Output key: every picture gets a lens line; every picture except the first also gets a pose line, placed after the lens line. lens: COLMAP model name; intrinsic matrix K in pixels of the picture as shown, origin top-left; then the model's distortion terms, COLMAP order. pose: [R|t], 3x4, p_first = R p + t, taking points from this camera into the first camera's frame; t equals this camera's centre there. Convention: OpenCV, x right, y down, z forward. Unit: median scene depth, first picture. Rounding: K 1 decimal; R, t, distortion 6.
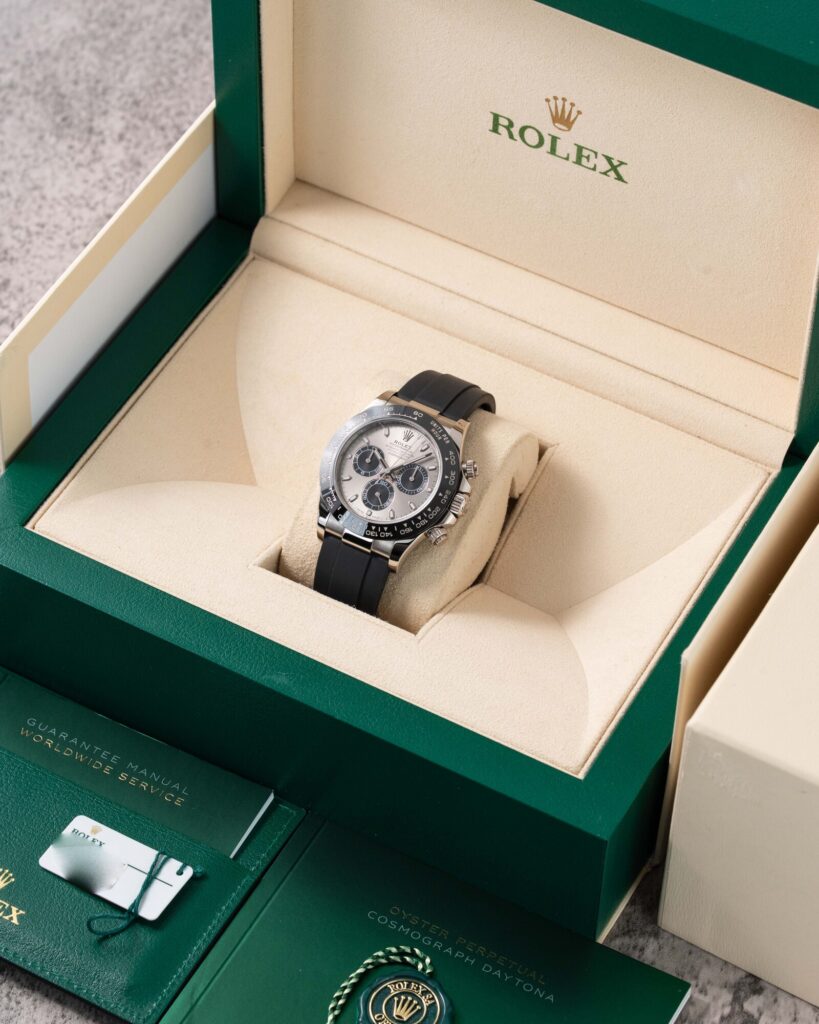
lens RADIAL K [[6407.6, 0, 409.5], [0, 6407.6, 512.0], [0, 0, 1]] dist [0.562973, -26.320392]
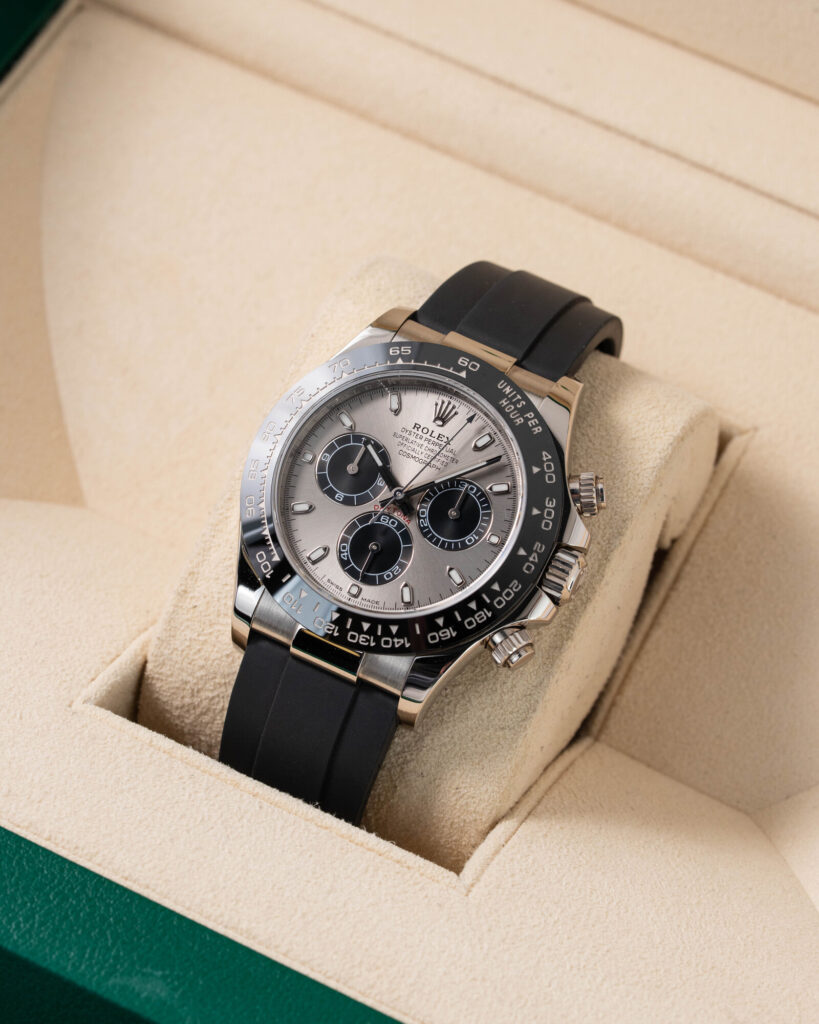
lens RADIAL K [[6407.6, 0, 409.5], [0, 6407.6, 512.0], [0, 0, 1]] dist [0.562973, -26.320392]
pose [[0.998643, 0.016504, 0.049395, -0.024089], [-0.017857, 0.999474, 0.027070, -0.016960], [-0.048922, -0.027915, 0.998412, 0.563362]]
